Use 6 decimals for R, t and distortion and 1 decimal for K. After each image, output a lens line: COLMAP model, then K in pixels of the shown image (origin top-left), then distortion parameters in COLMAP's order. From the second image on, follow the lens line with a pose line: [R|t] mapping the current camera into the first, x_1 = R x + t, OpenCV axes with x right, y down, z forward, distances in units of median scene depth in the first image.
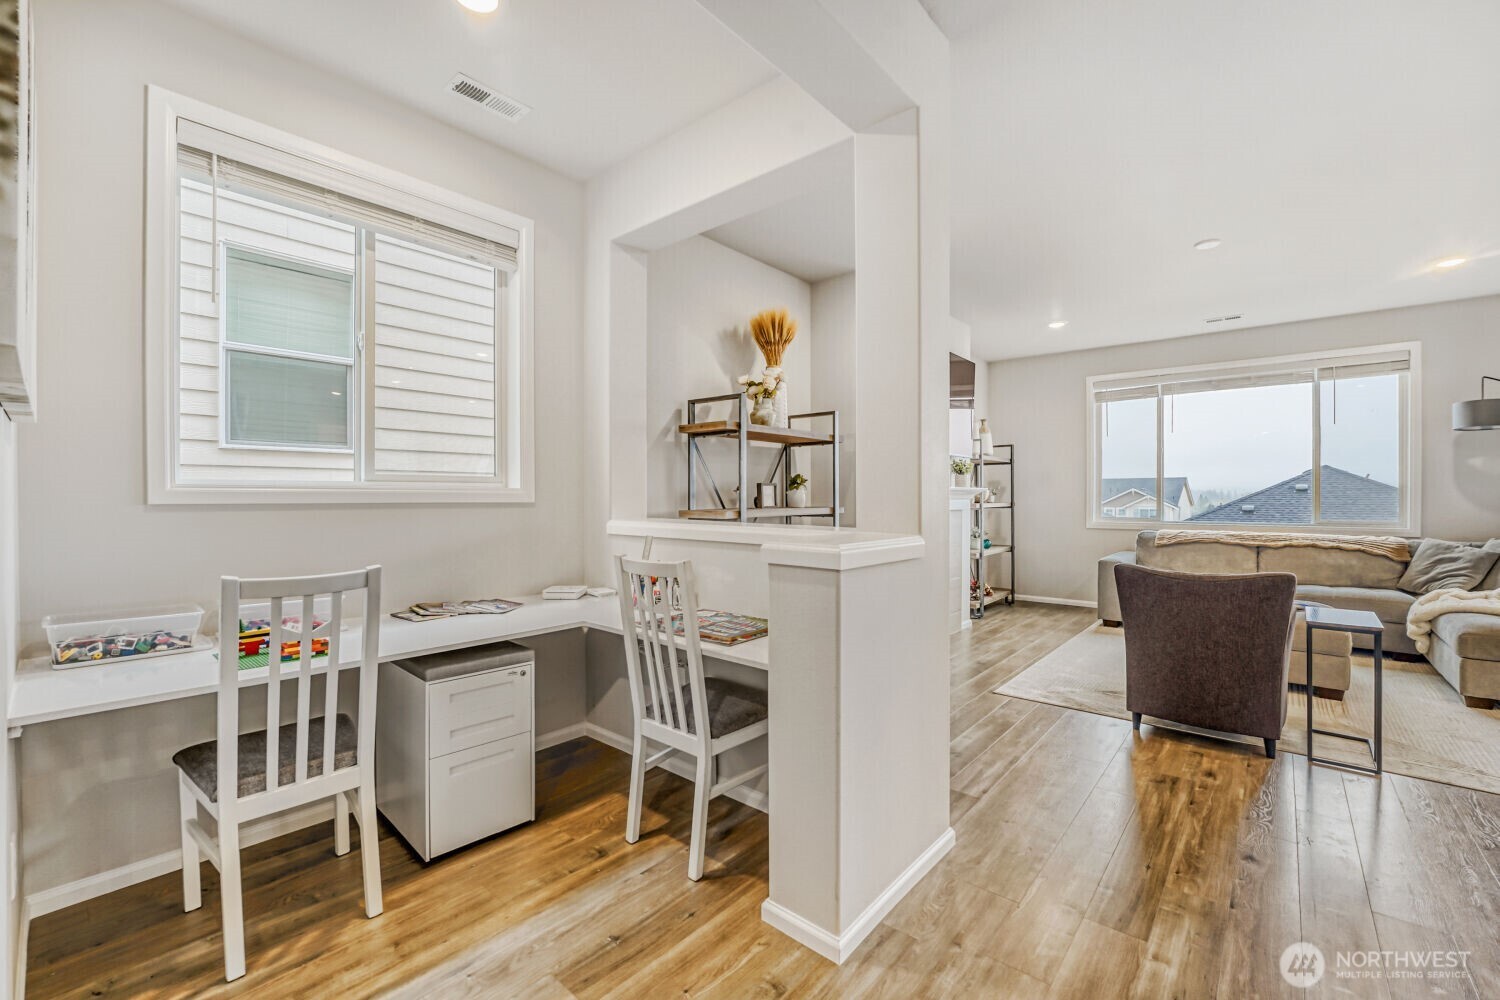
lens RADIAL K [[621.5, 0, 762.8], [0, 621.5, 500.9], [0, 0, 1]] dist [-0.015350, 0.000409]
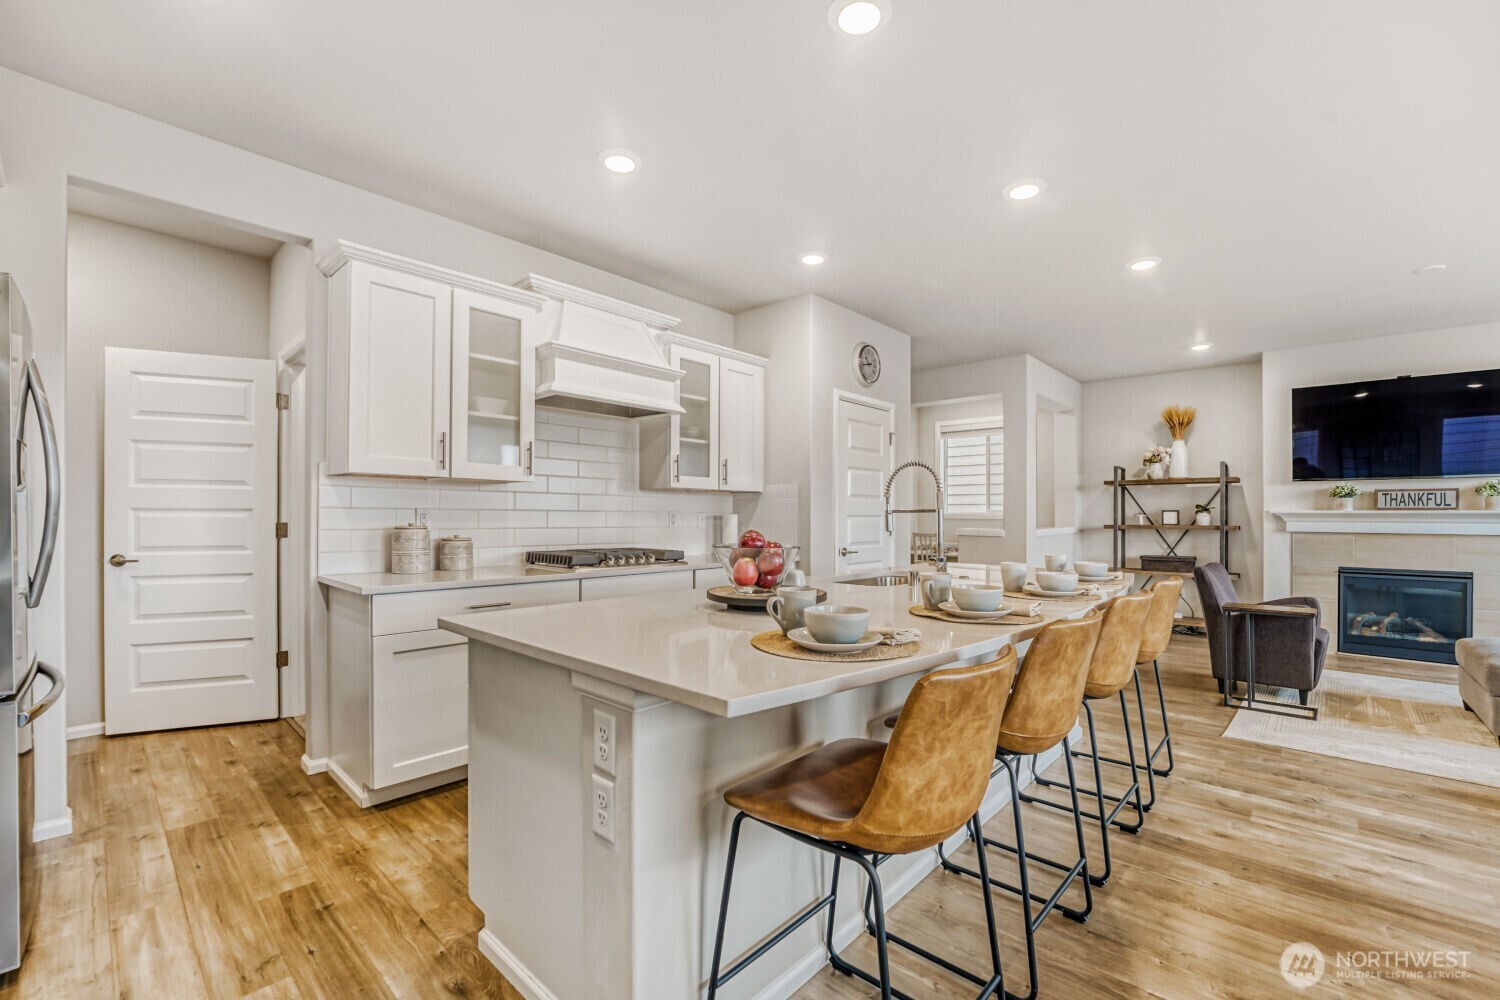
lens RADIAL K [[629.9, 0, 754.6], [0, 629.9, 511.9], [0, 0, 1]] dist [-0.016846, 0.000301]
pose [[-0.035983, -0.005249, -0.999339, 1.342706], [-0.013887, 0.999892, -0.004752, -0.000293], [0.999256, 0.013707, -0.036052, -0.052515]]
